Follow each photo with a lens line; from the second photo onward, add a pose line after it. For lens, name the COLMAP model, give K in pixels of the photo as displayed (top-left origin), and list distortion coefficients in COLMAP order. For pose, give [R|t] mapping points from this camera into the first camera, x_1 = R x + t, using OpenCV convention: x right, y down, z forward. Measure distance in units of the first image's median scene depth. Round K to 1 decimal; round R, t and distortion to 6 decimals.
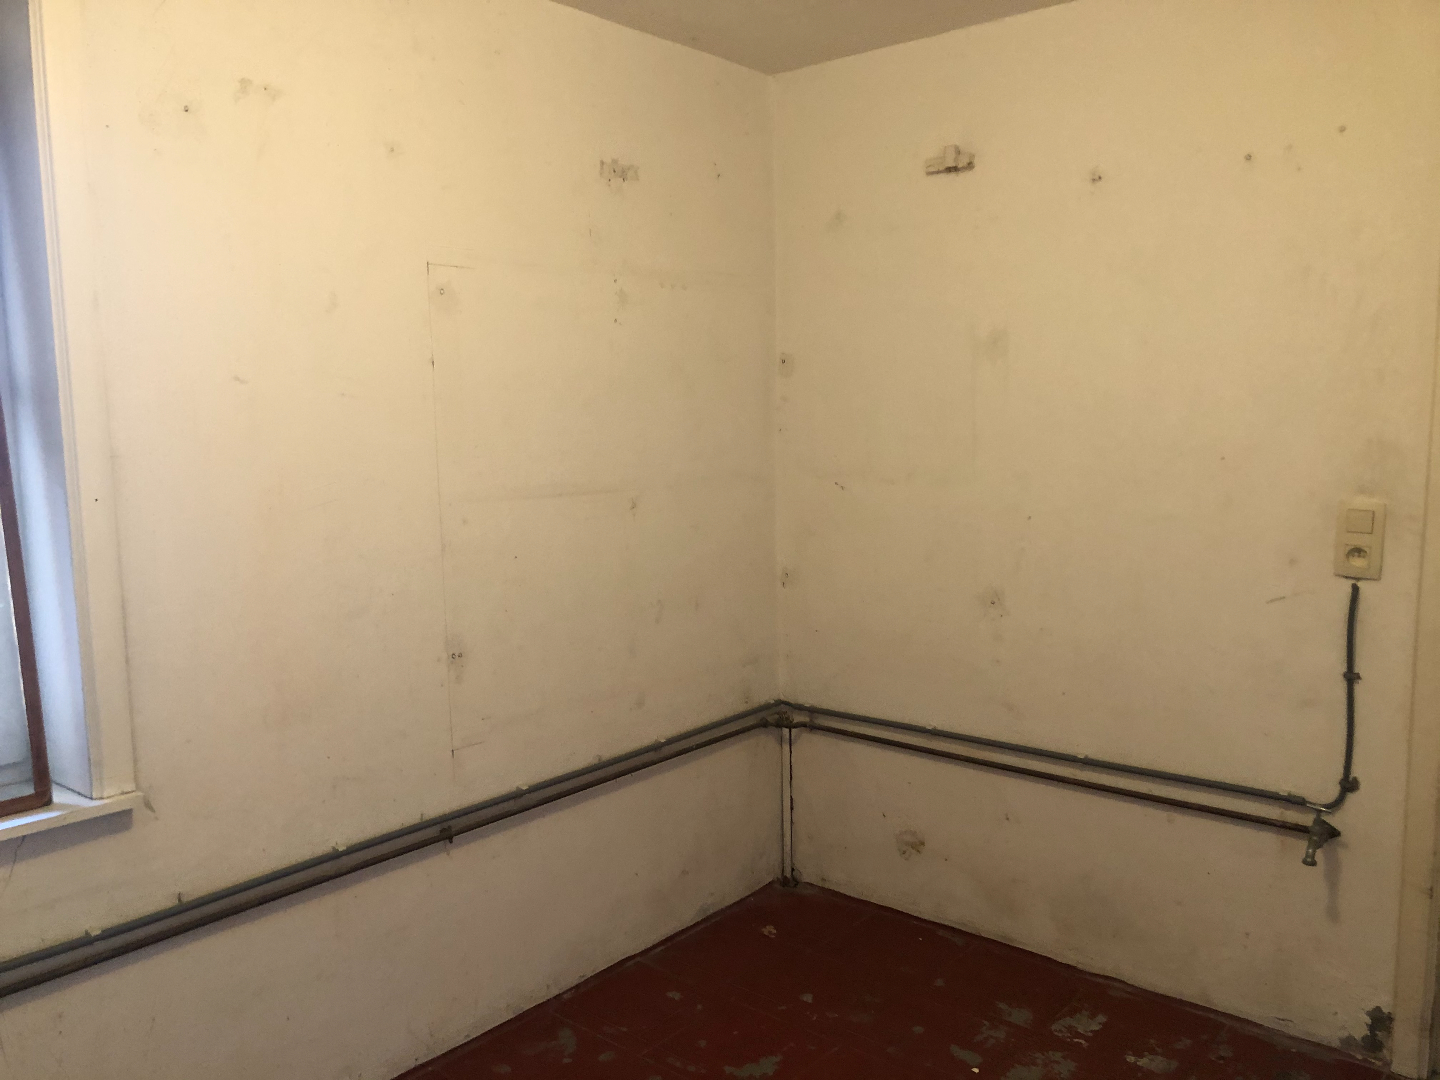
lens RADIAL K [[1168.8, 0, 721.1], [0, 1168.8, 566.5], [0, 0, 1]] dist [-0.007879, -0.005270]
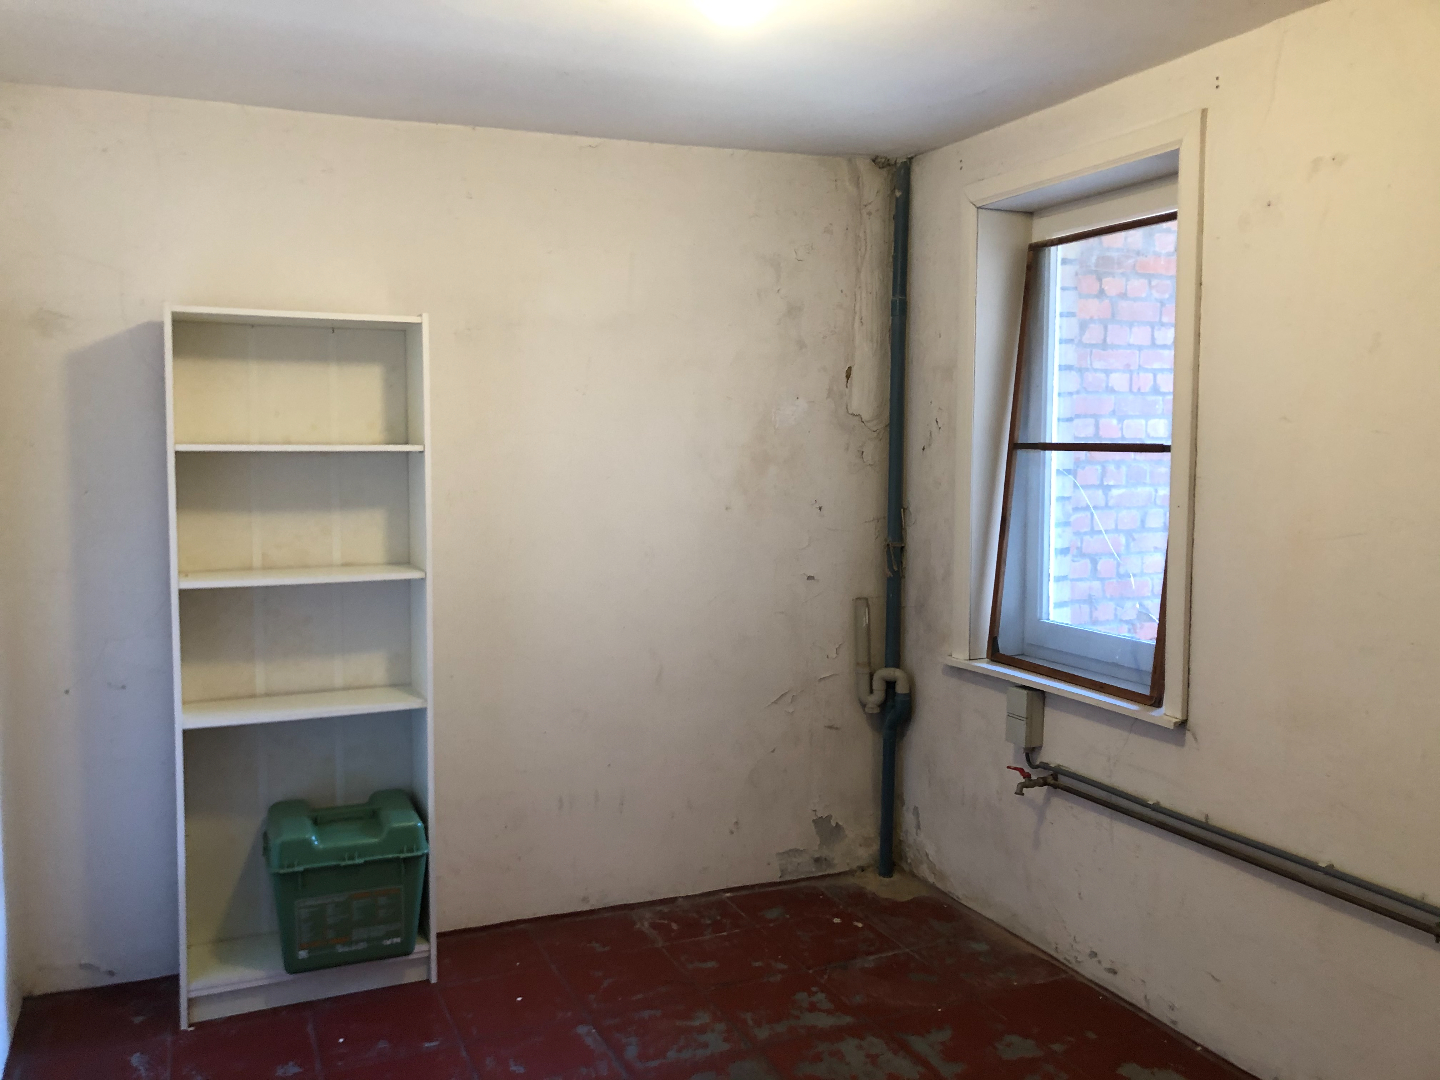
lens RADIAL K [[1185.1, 0, 721.8], [0, 1185.1, 512.8], [0, 0, 1]] dist [-0.001160, -0.003241]
pose [[-0.426690, 0.084498, -0.900442, 0.930641], [-0.100715, 0.984994, 0.140158, -0.181342], [0.898773, 0.150492, -0.411776, 1.016338]]
